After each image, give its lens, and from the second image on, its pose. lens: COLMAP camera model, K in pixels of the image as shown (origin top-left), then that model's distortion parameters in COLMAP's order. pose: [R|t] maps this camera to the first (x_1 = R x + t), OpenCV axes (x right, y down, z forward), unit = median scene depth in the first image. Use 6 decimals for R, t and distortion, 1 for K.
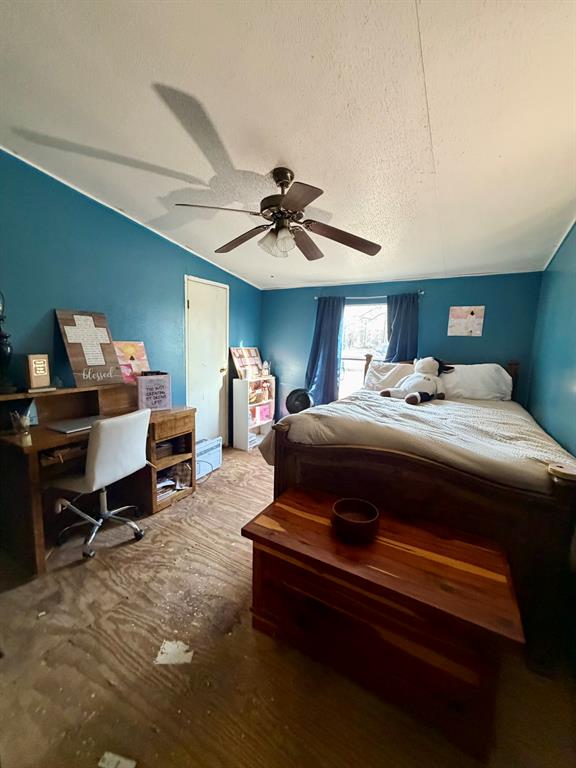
lens RADIAL K [[304.0, 0, 288.0], [0, 304.0, 384.0], [0, 0, 1]] dist [-0.000199, 0.000017]
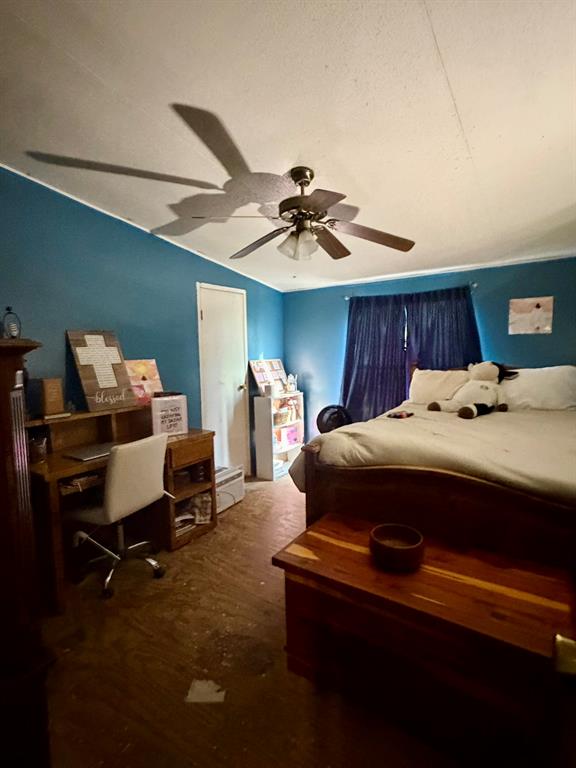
lens RADIAL K [[378.8, 0, 288.0], [0, 378.8, 384.0], [0, 0, 1]] dist [-0.000037, 0.000001]
pose [[0.995730, -0.042012, -0.082205, 0.008627], [0.038058, 0.998069, -0.049085, 0.005417], [0.084108, 0.045747, 0.995406, -0.113096]]
